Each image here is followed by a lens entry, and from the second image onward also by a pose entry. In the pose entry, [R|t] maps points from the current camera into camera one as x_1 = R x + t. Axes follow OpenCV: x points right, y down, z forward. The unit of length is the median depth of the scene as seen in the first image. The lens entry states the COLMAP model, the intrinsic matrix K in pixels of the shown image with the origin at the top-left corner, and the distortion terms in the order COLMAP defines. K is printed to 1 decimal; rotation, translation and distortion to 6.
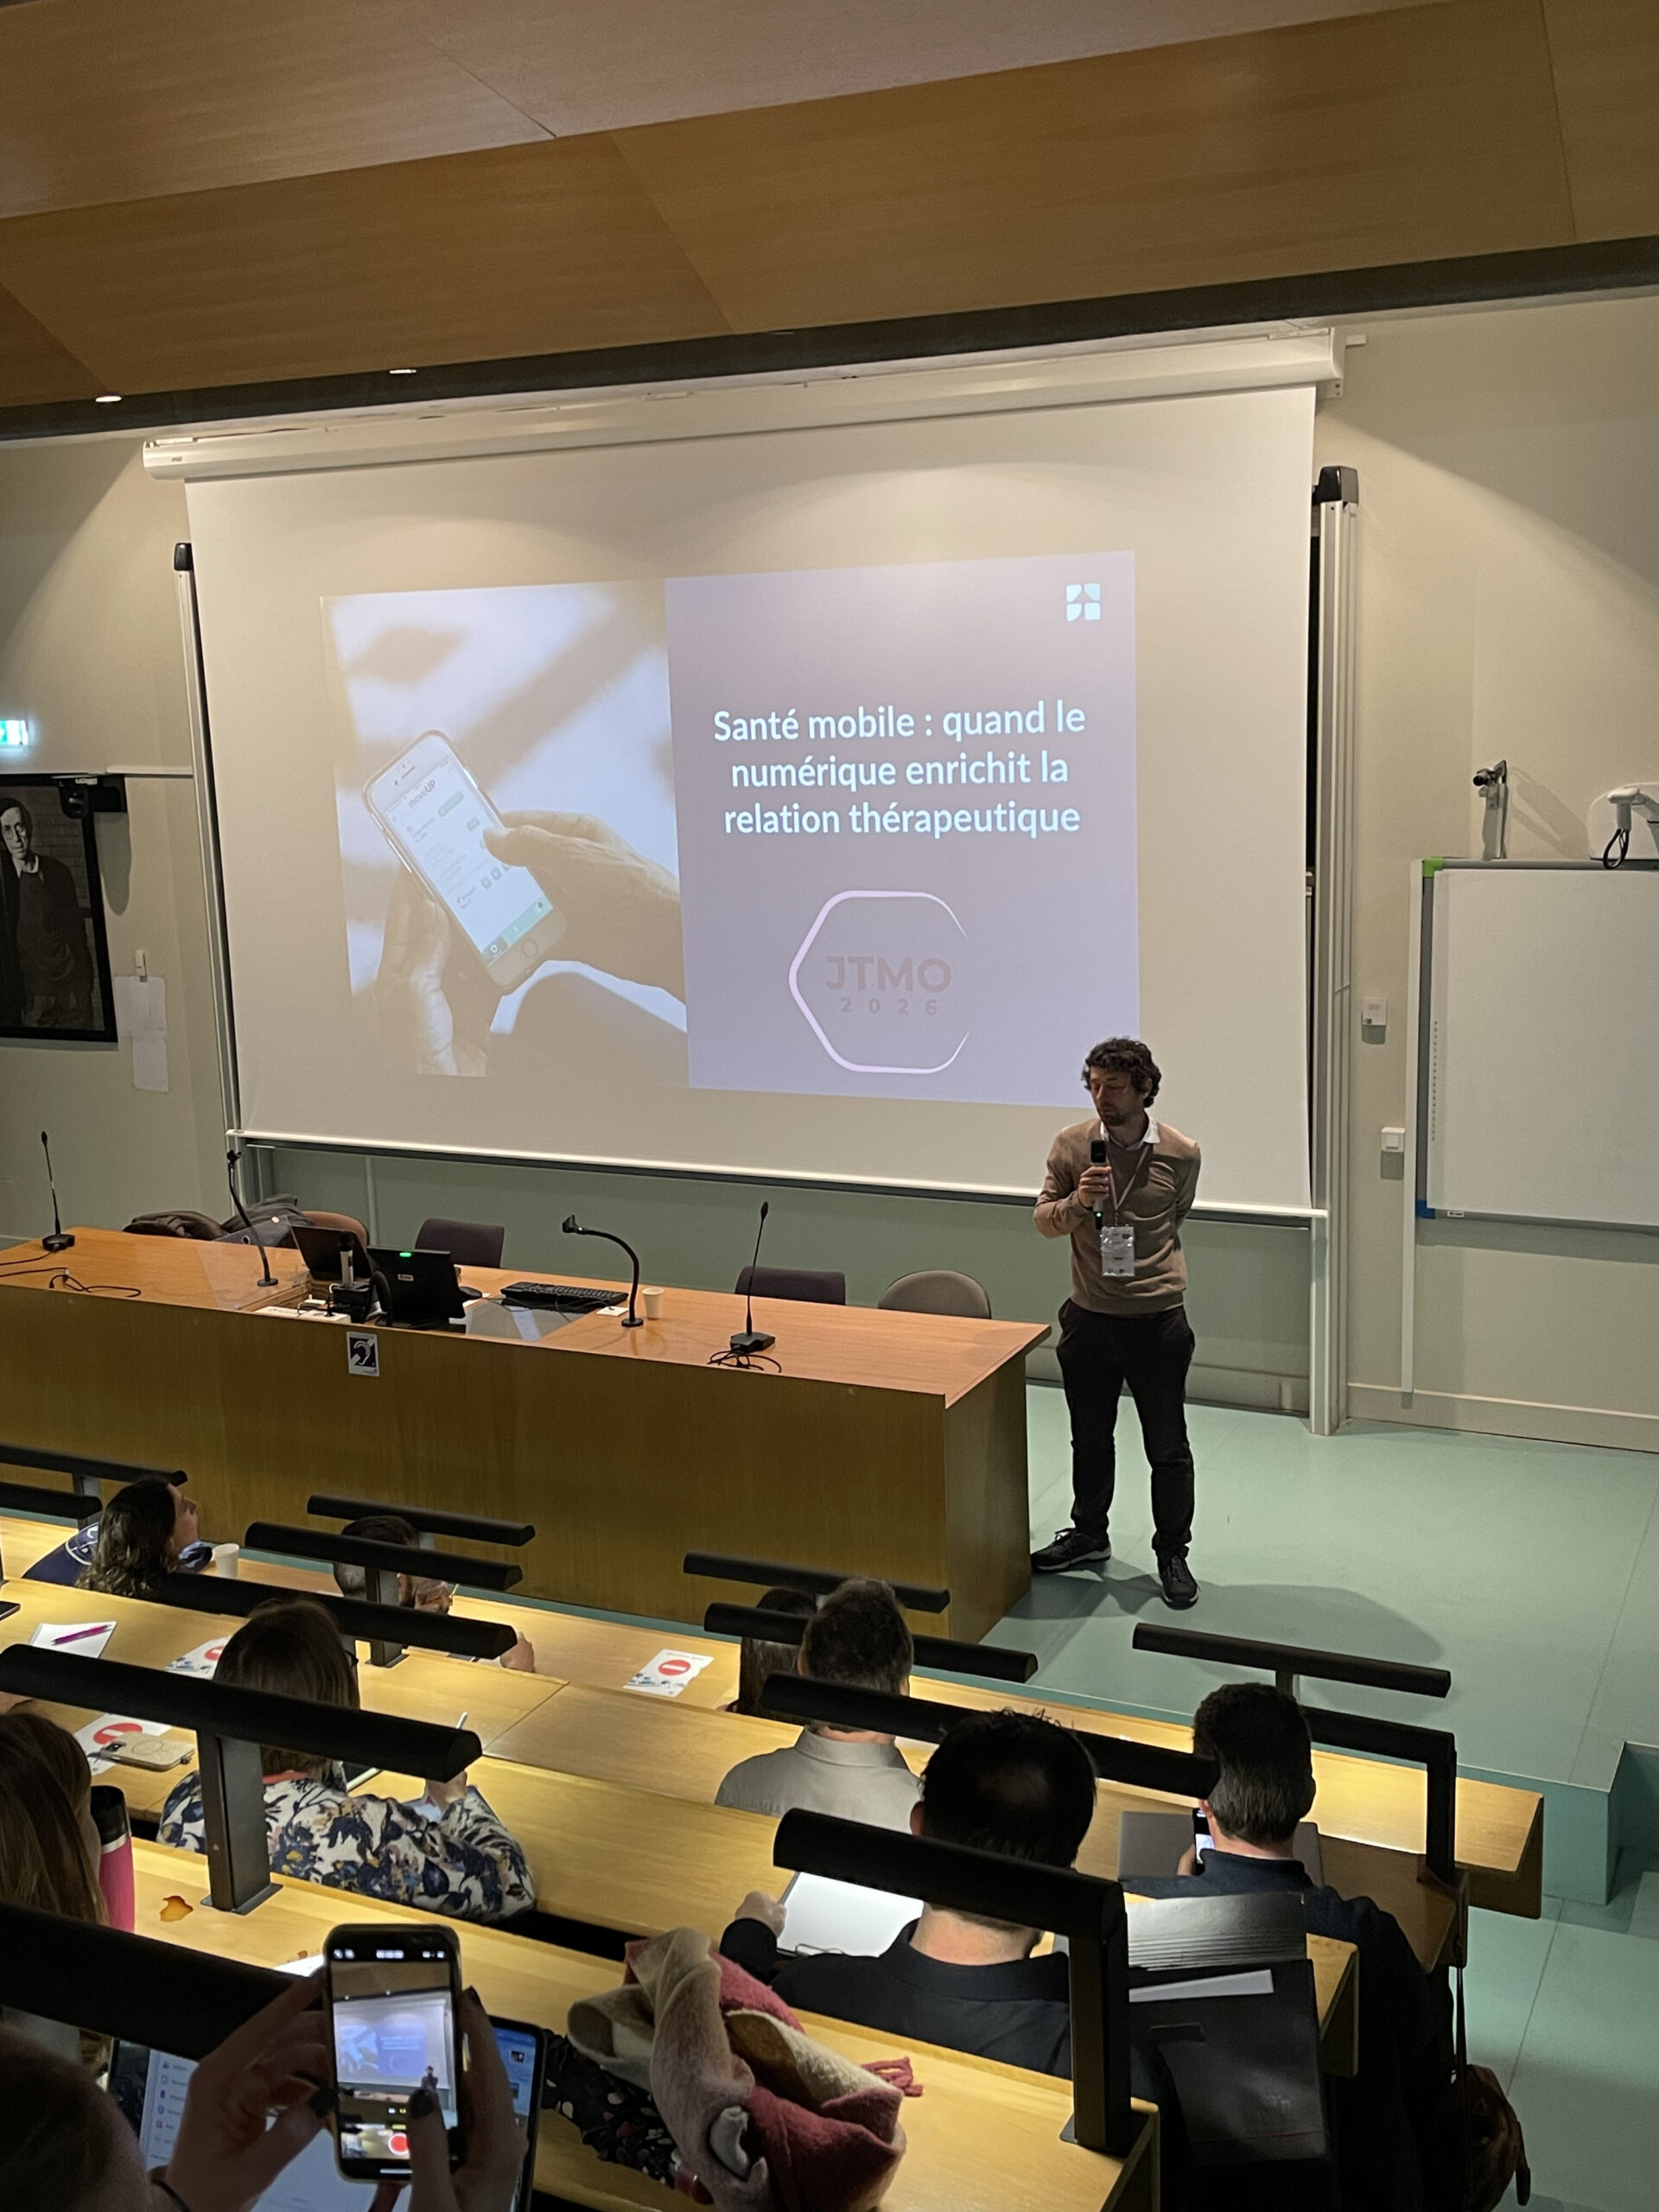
lens RADIAL K [[2247.7, 0, 812.2], [0, 2247.7, 1107.0], [0, 0, 1]] dist [0.055736, 0.000000]
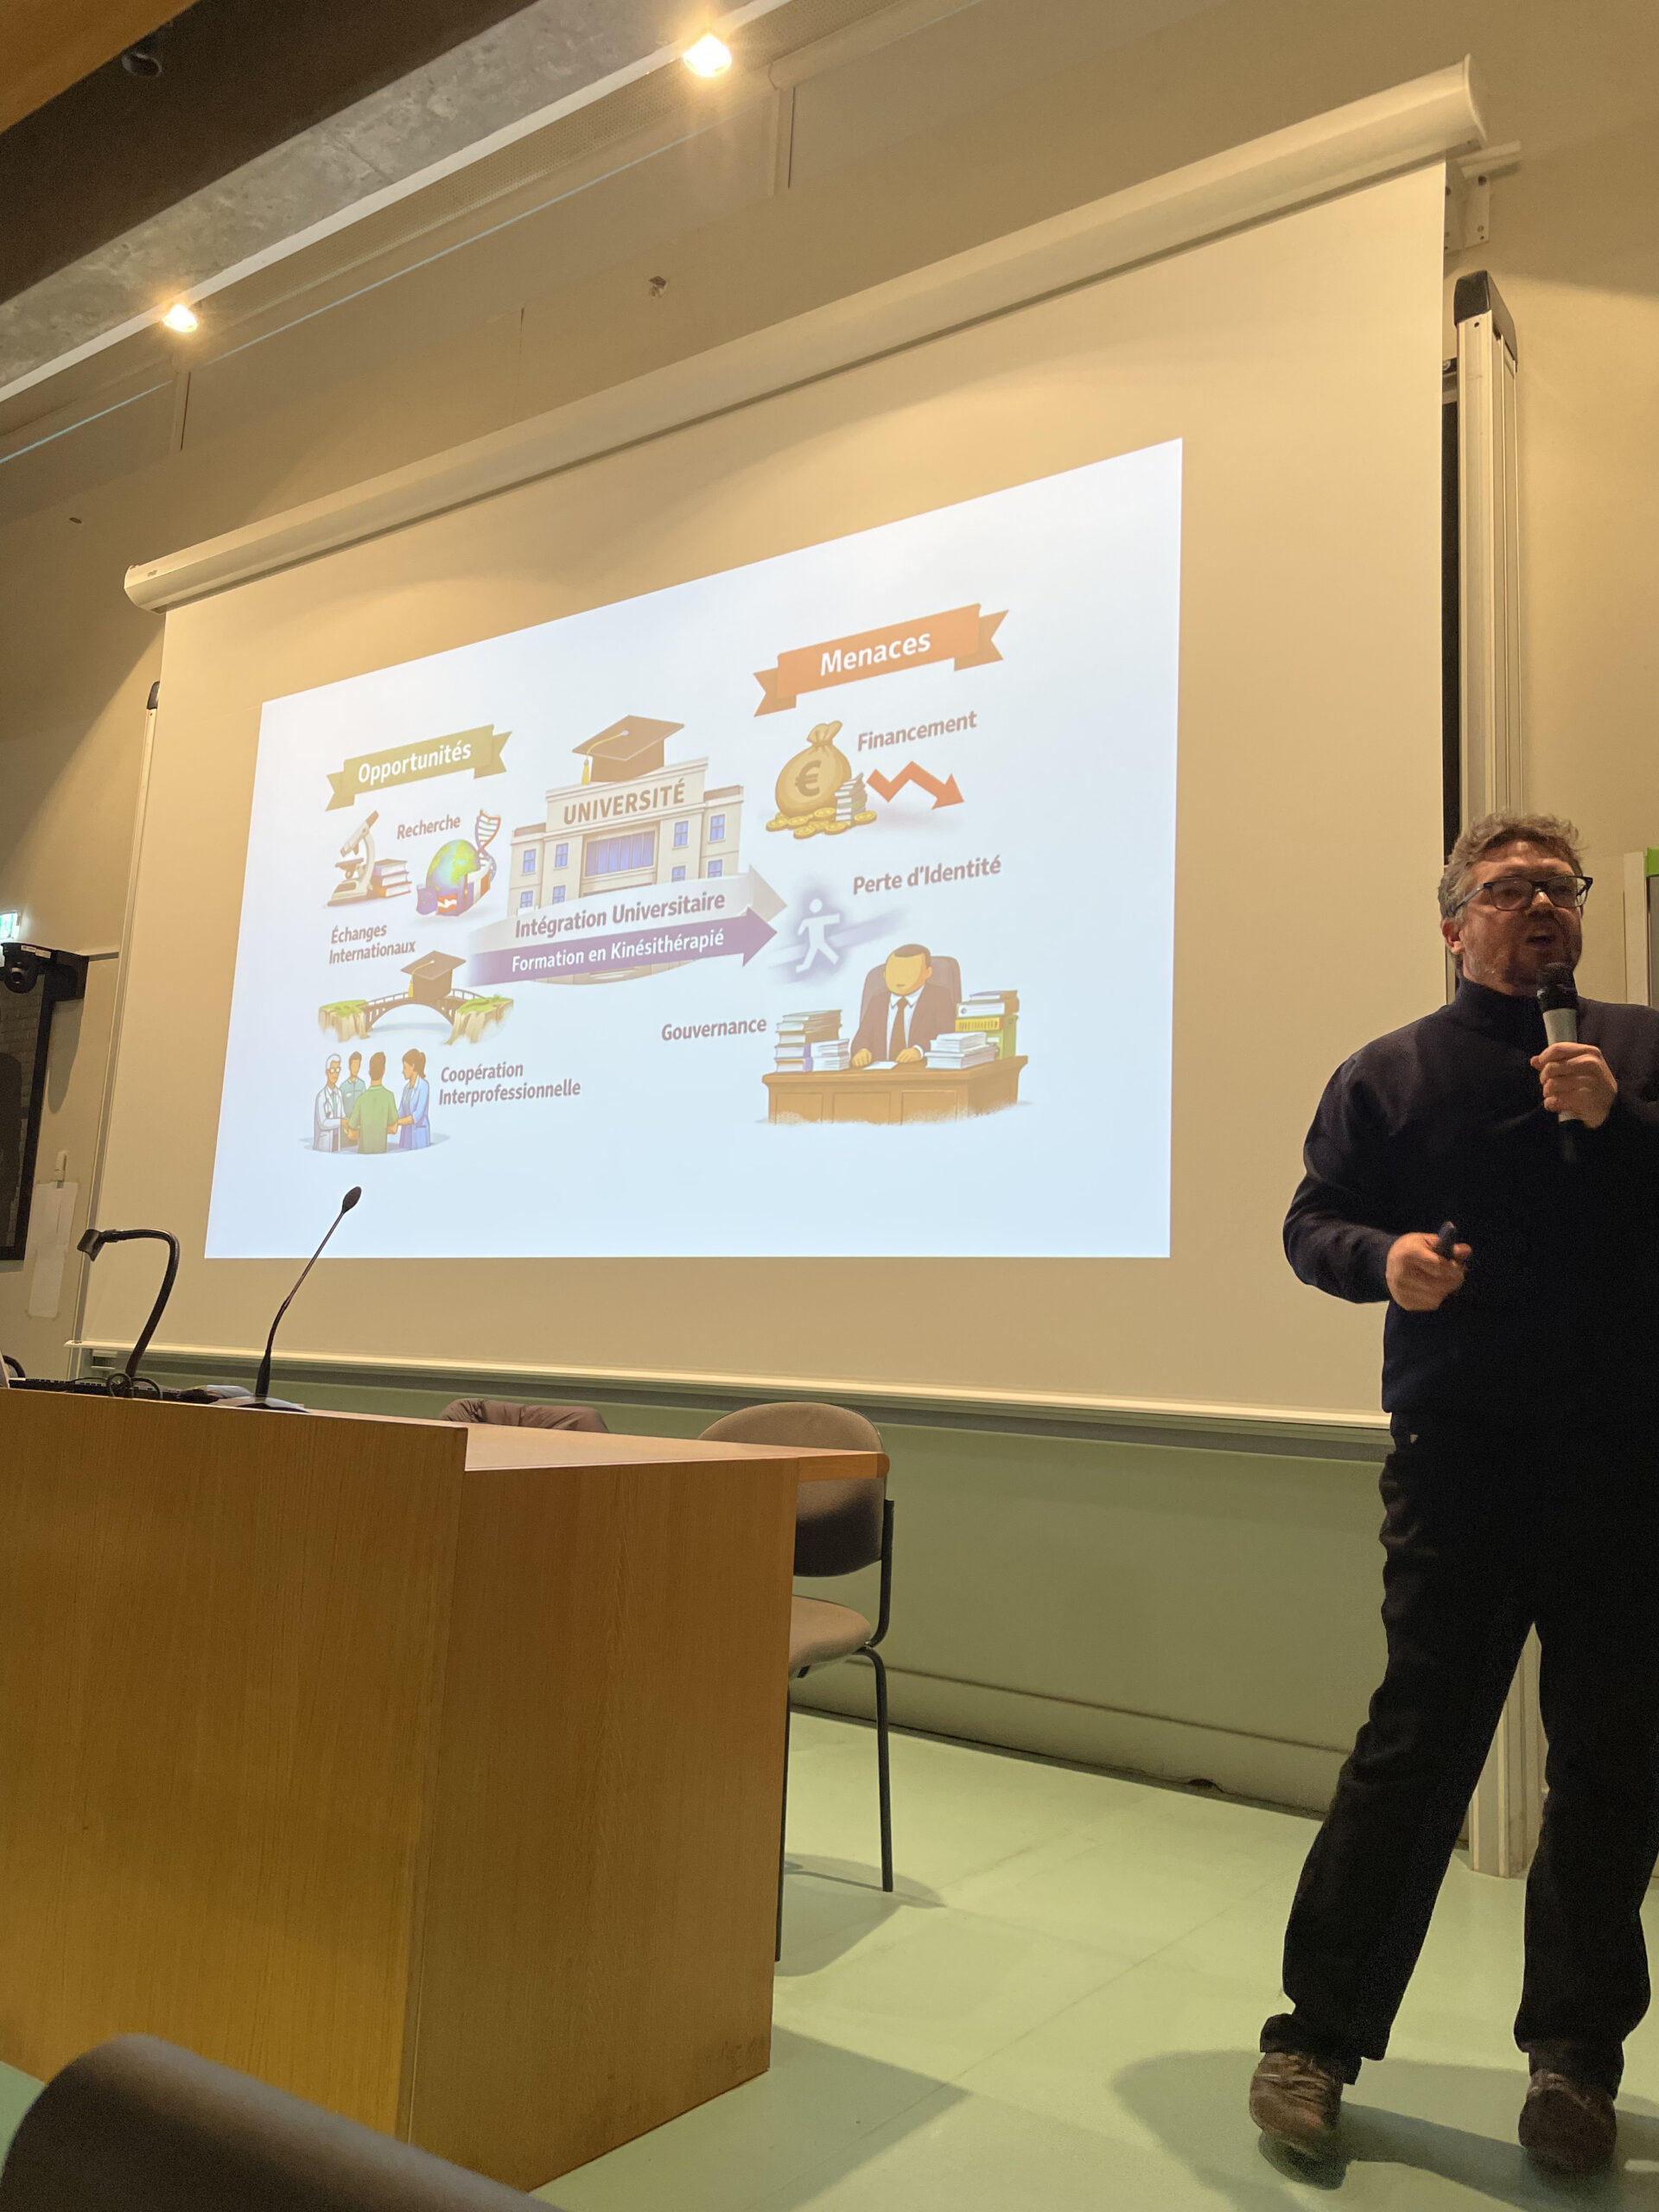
lens RADIAL K [[1679.7, 0, 826.0], [0, 1679.7, 1092.0], [0, 0, 1]] dist [0.070490, -0.096625]
pose [[0.985236, 0.059098, -0.160676, 0.127829], [-0.111041, 0.934931, -0.337007, 0.128845], [0.130305, 0.349873, 0.927690, 0.558836]]
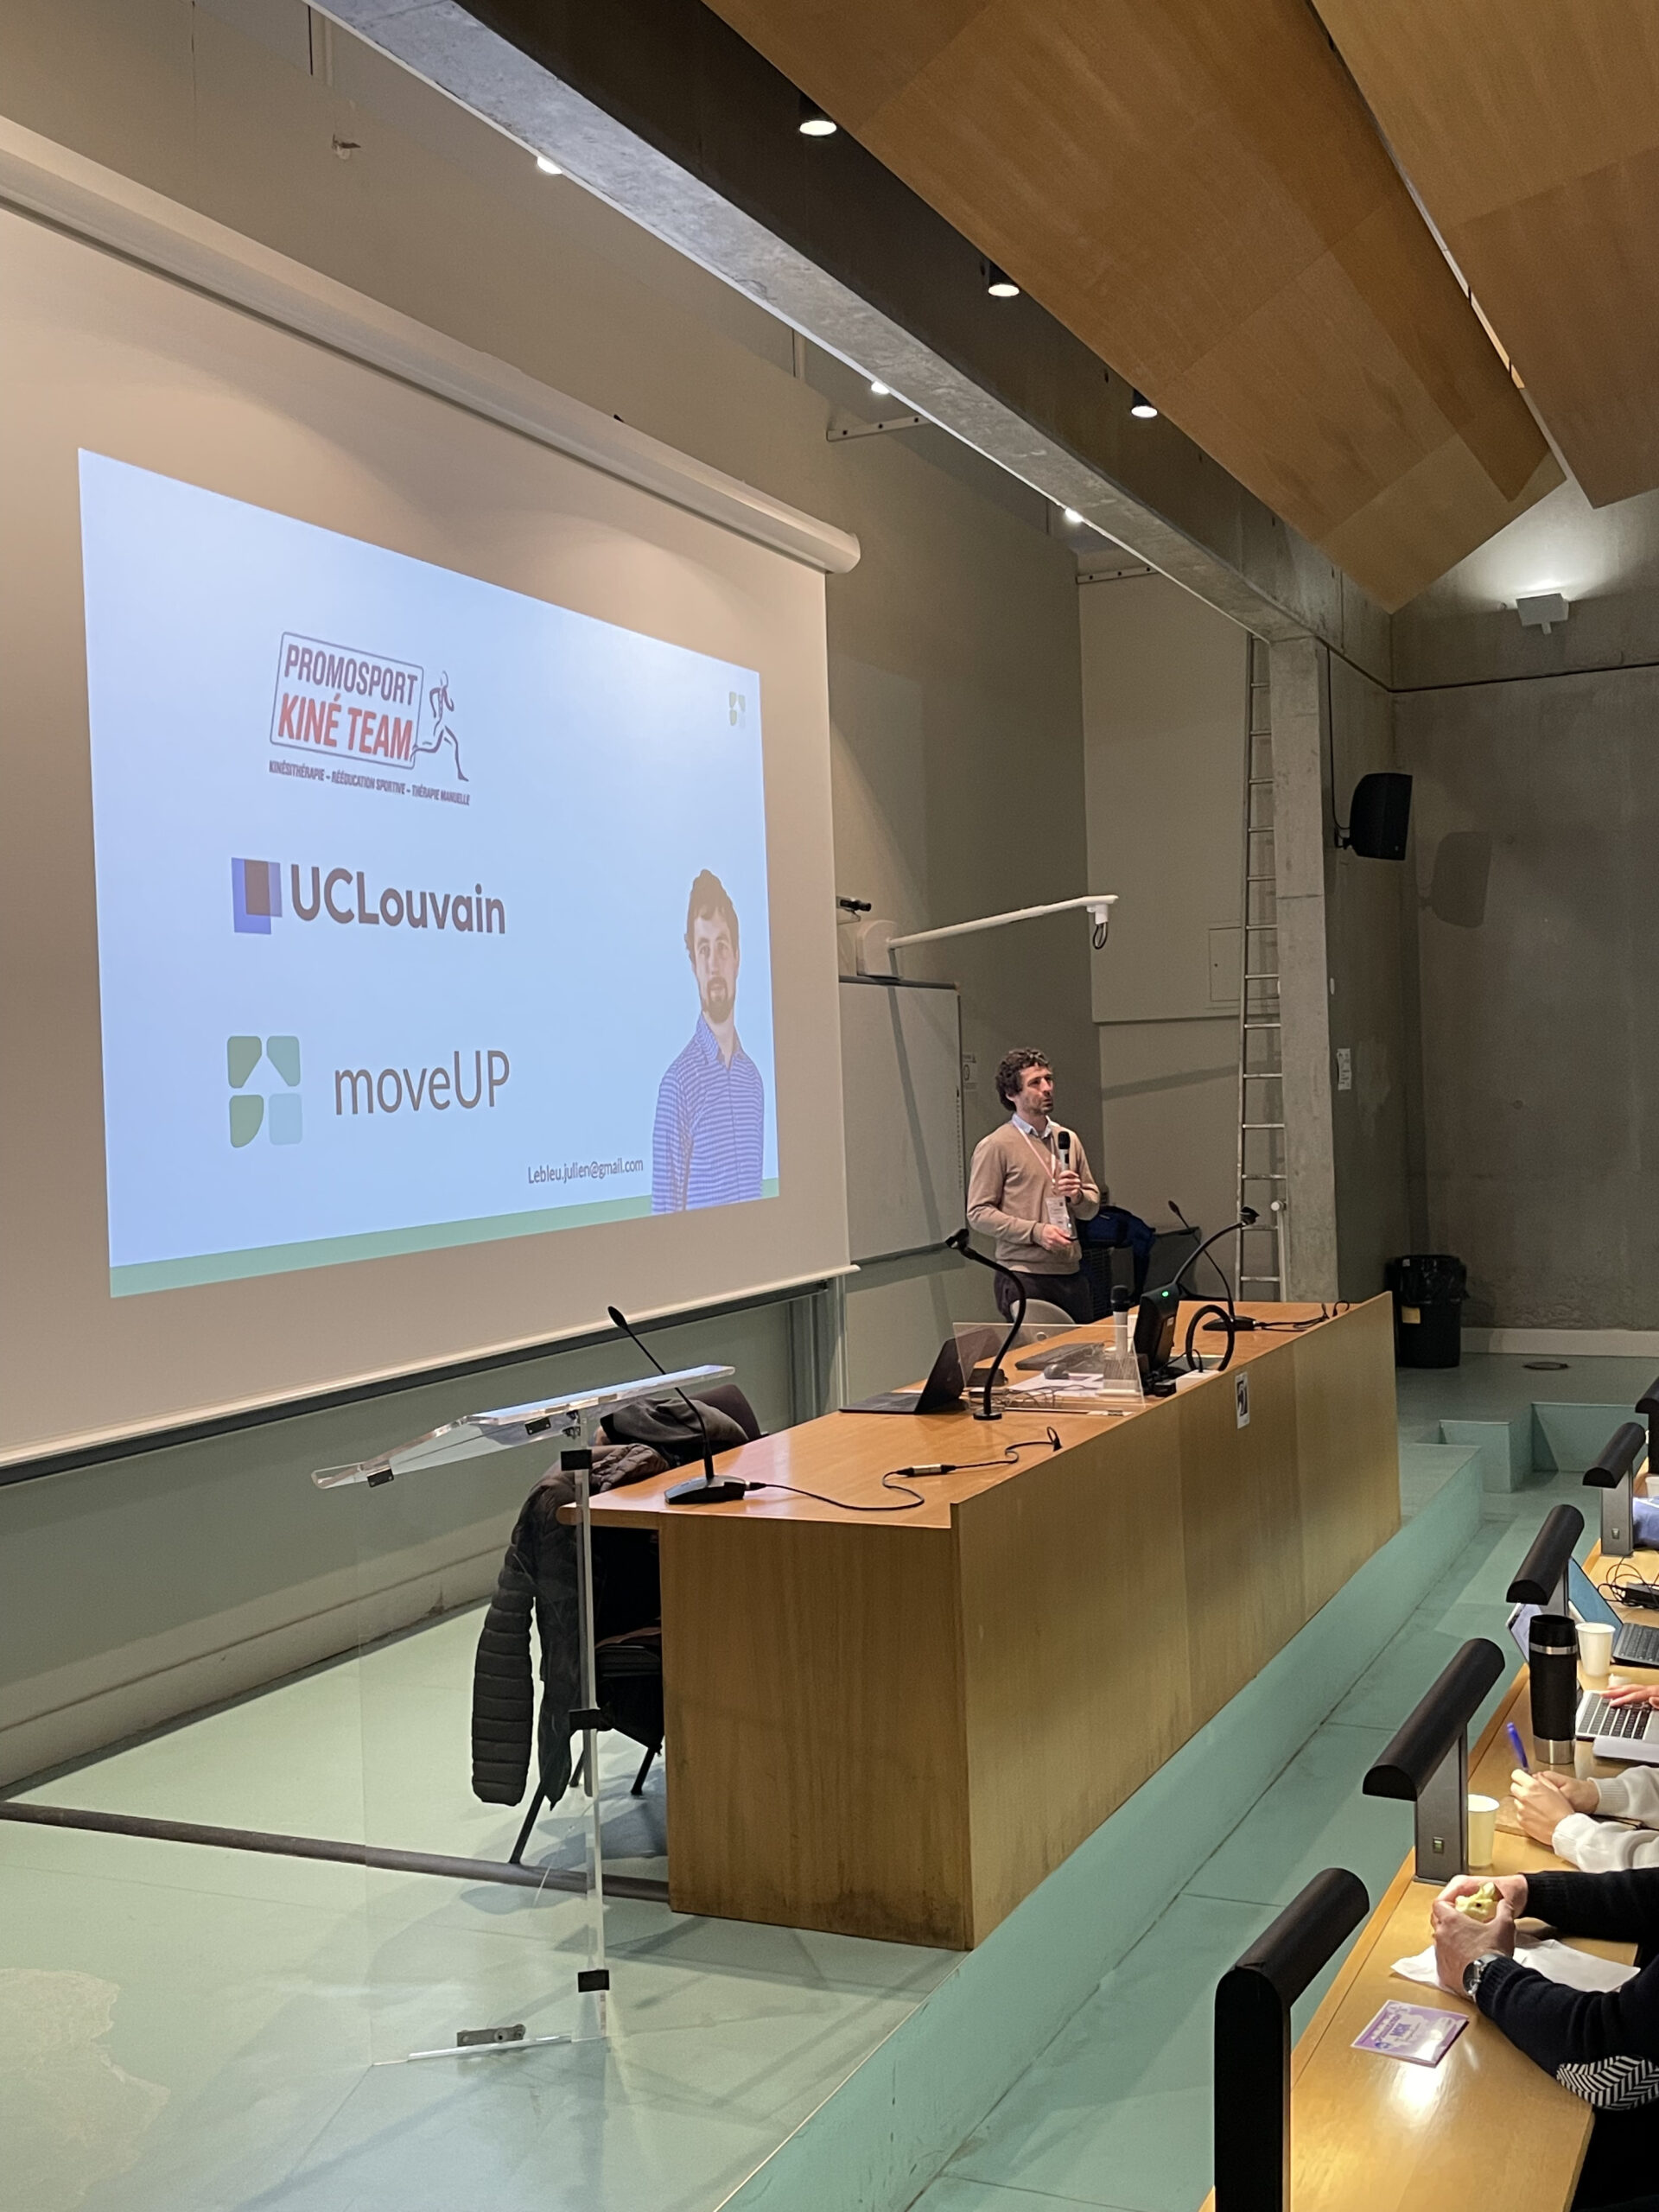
lens RADIAL K [[2247.7, 0, 841.7], [0, 2247.7, 1094.6], [0, 0, 1]] dist [0.055736, 0.000000]
pose [[-0.019071, 0.030320, 0.999358, -0.918556], [0.228913, 0.973122, -0.025156, -0.011606], [-0.973260, 0.228287, -0.025499, 1.014171]]
